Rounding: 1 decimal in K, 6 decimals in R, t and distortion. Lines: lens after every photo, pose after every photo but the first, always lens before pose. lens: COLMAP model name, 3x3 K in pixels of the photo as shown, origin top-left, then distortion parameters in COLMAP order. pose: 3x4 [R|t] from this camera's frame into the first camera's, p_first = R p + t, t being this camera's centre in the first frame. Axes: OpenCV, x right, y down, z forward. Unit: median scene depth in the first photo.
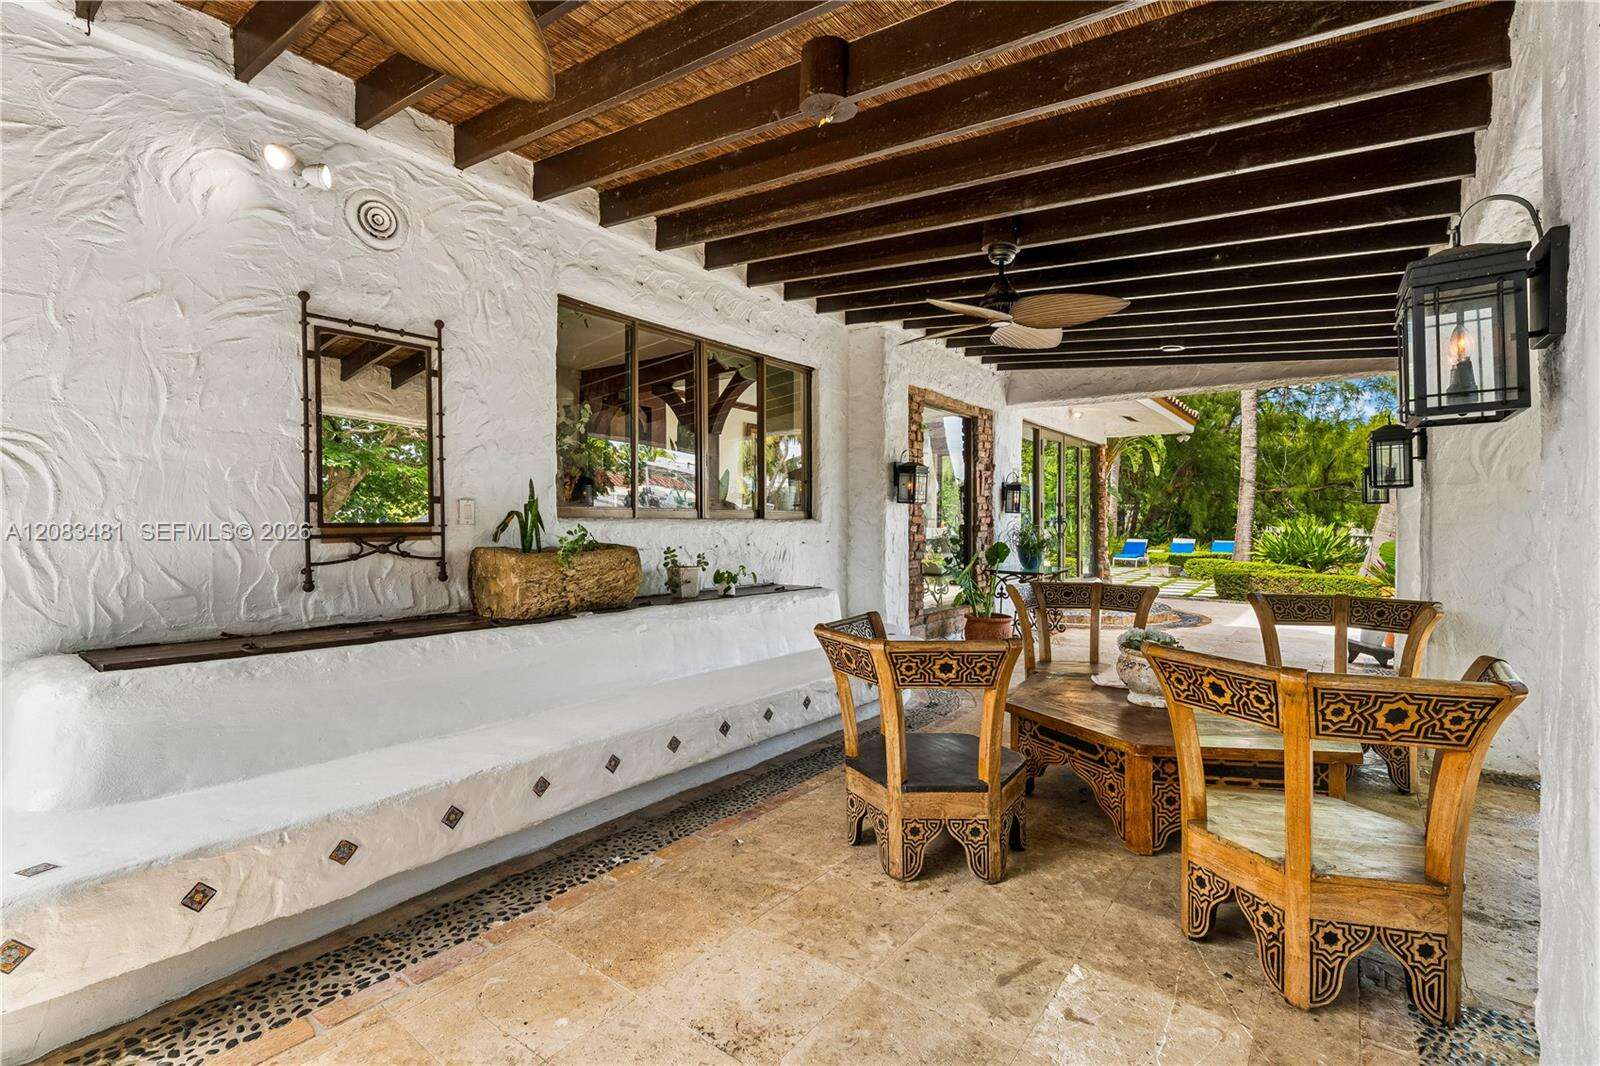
lens RADIAL K [[715.4, 0, 798.5], [0, 715.4, 527.7], [0, 0, 1]] dist [0.004358, -0.001544]
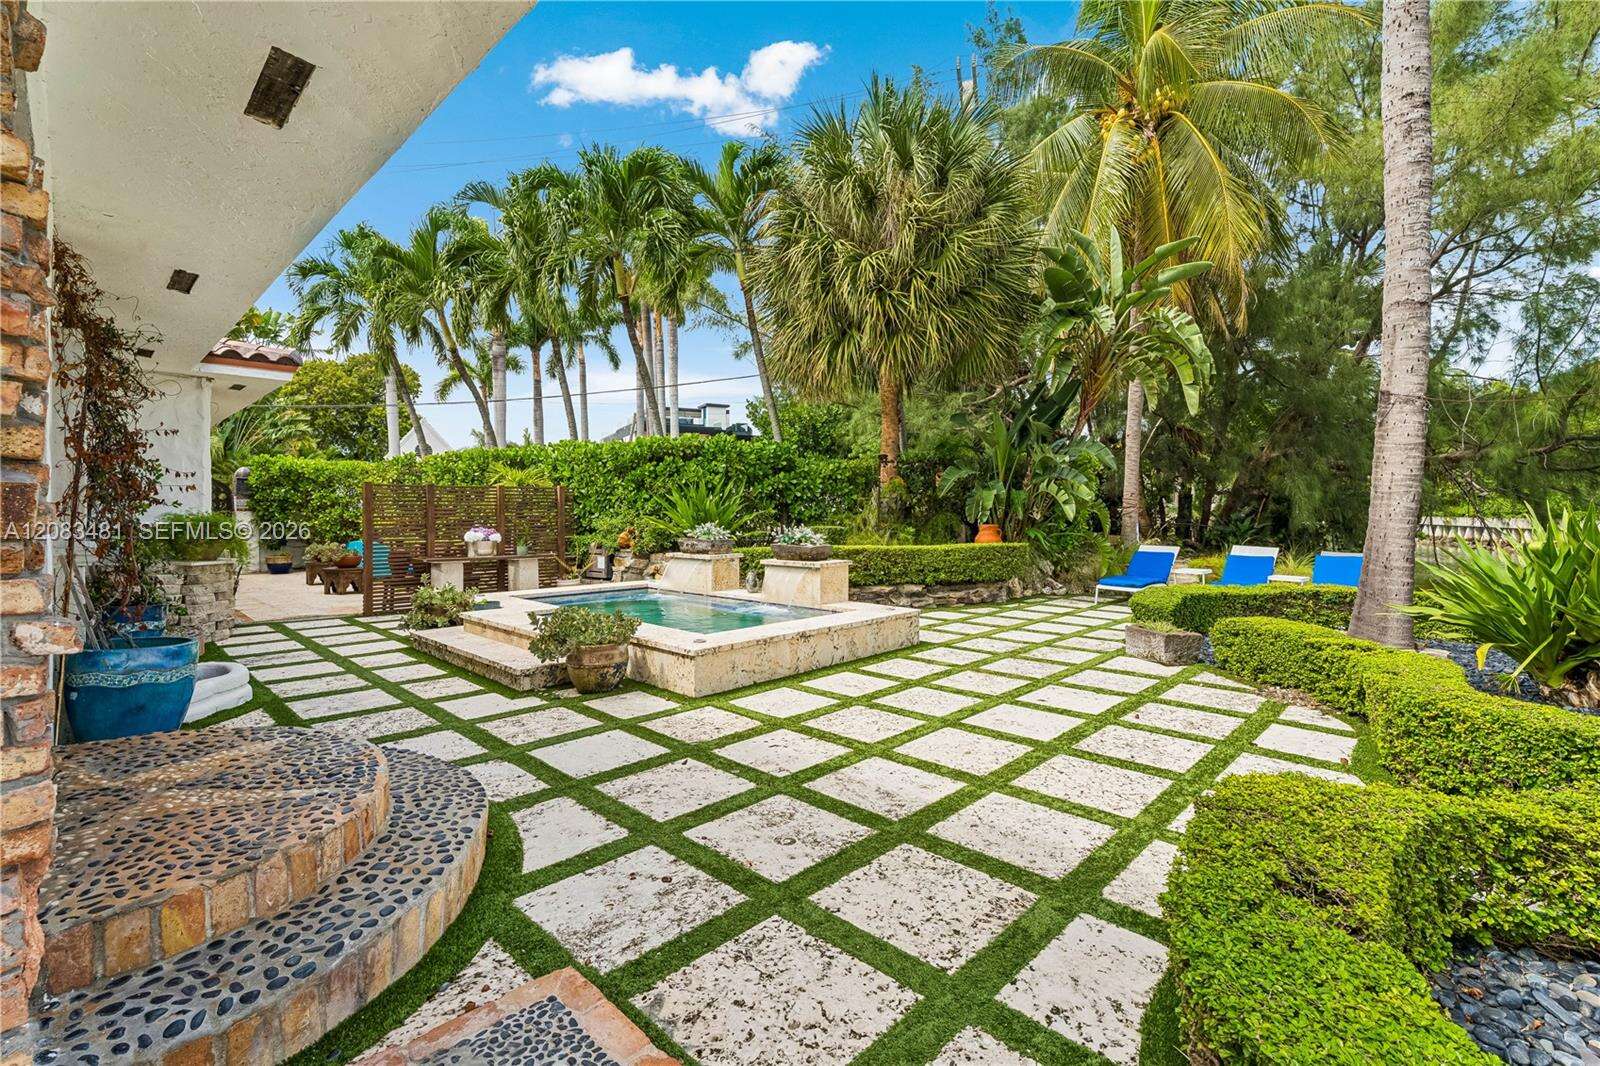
lens RADIAL K [[715.4, 0, 806.0], [0, 715.4, 528.2], [0, 0, 1]] dist [0.004358, -0.001544]
pose [[0.991203, 0.000962, -0.132344, 0.306774], [0.001220, 0.999865, 0.016403, -0.005232], [0.132342, -0.016420, 0.991068, 0.490465]]
